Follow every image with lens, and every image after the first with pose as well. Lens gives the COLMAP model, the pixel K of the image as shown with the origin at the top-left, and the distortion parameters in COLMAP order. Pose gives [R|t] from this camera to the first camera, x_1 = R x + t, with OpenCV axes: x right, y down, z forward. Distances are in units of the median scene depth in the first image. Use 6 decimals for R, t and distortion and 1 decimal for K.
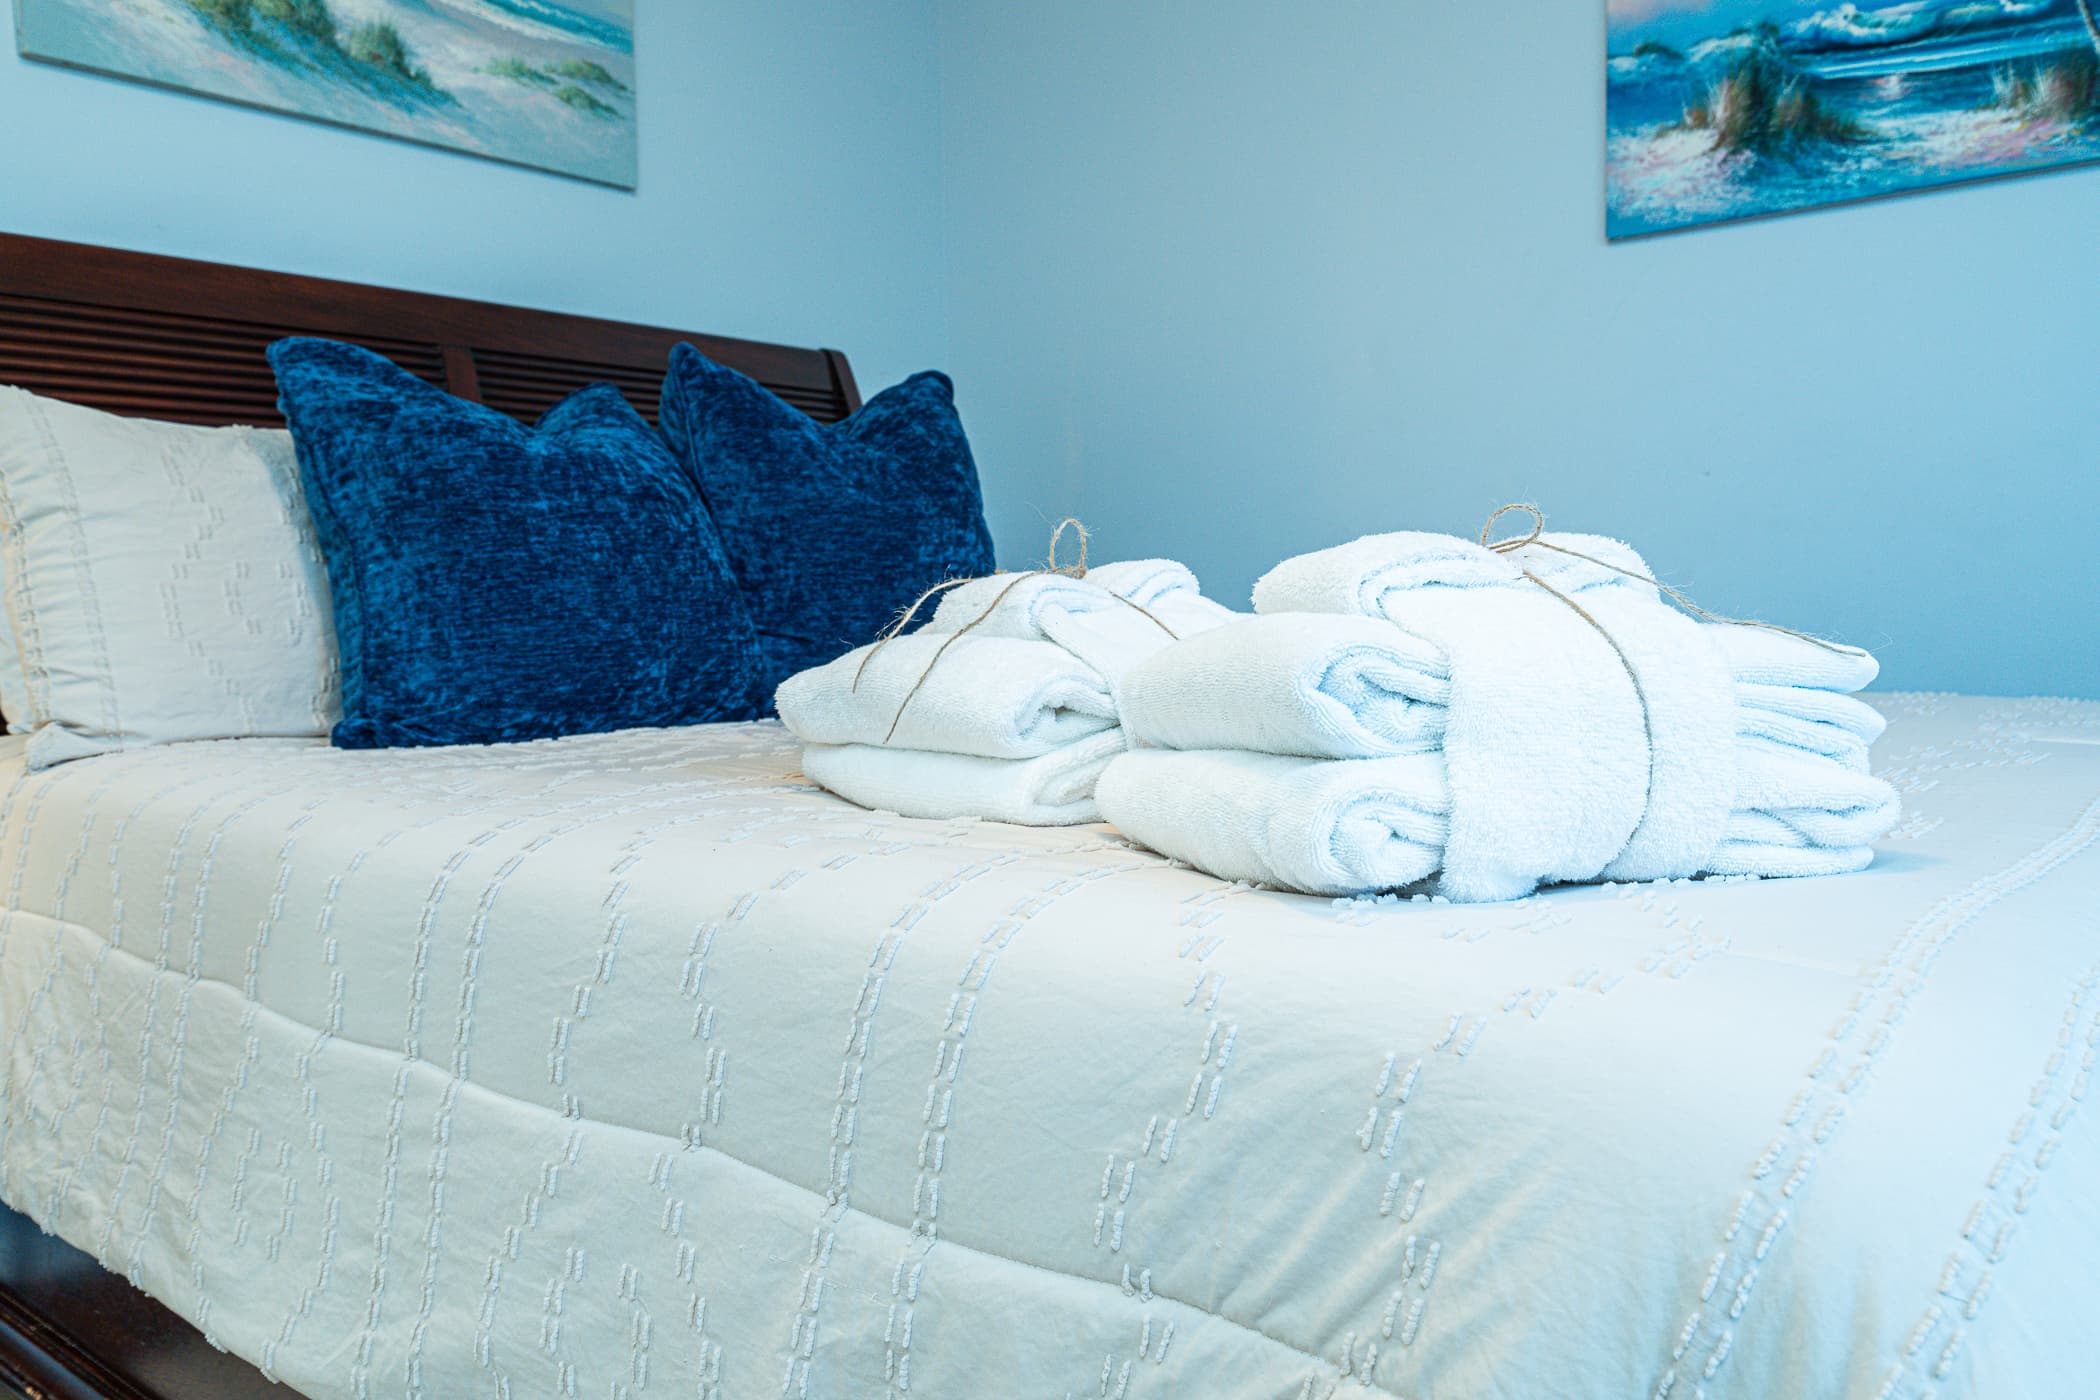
lens RADIAL K [[1579.0, 0, 1054.3], [0, 1579.0, 772.8], [0, 0, 1]] dist [0.015082, -0.003938]
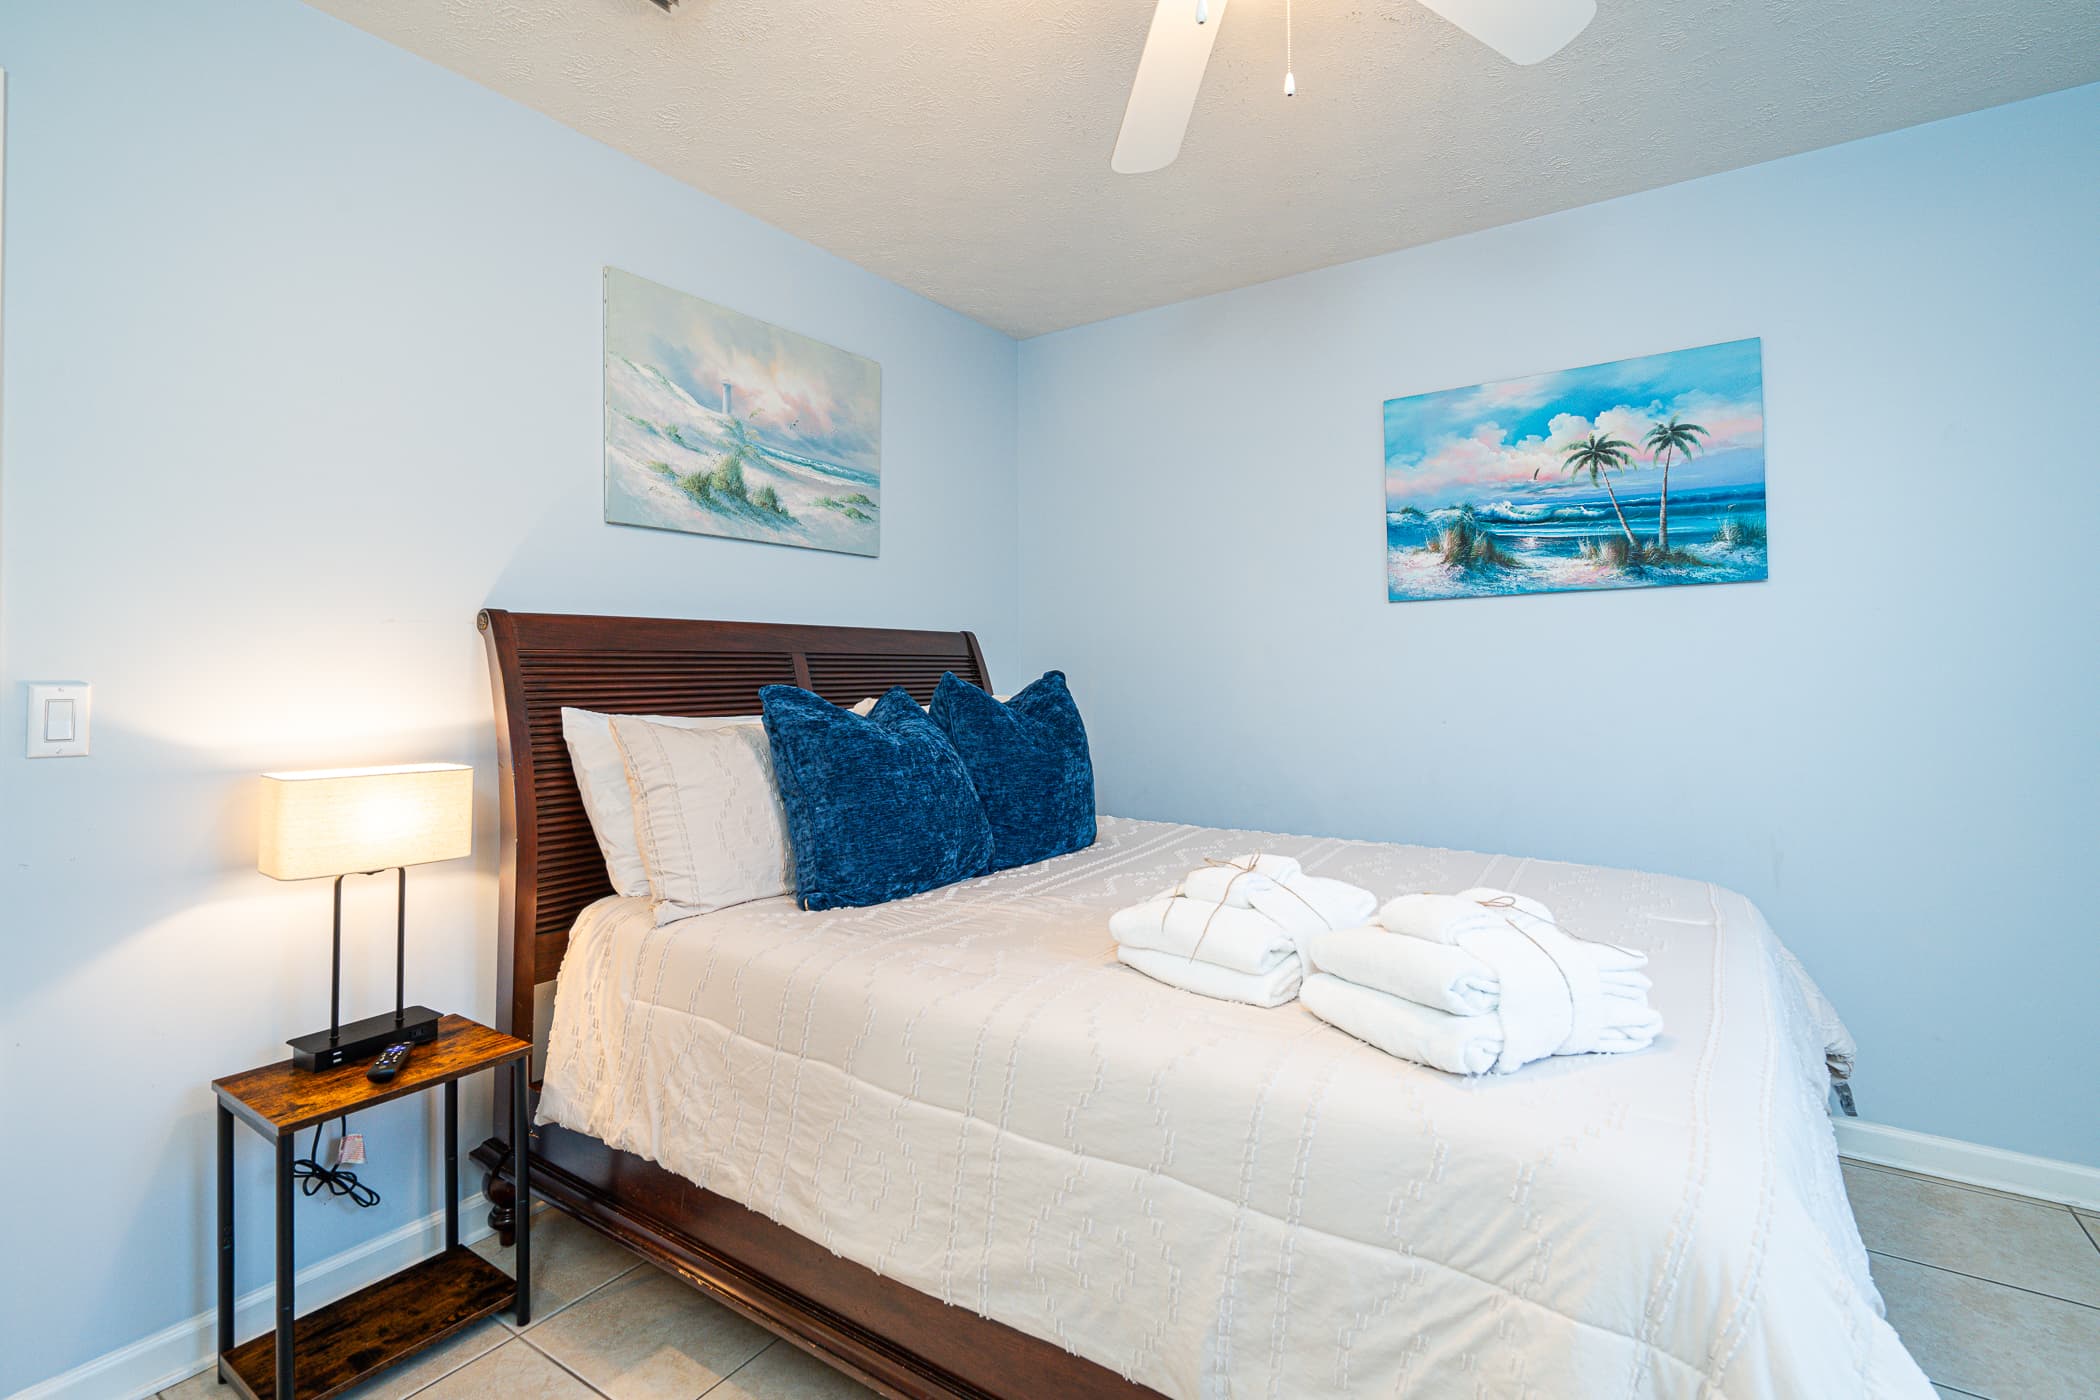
lens RADIAL K [[967.0, 0, 1050.0], [0, 967.0, 700.0], [0, 0, 1]] dist [-0.000720, -0.000303]
pose [[0.996248, 0.009436, 0.086031, -0.246422], [-0.001618, 0.995896, -0.090496, -0.152751], [-0.086532, 0.090017, 0.992174, -0.202854]]
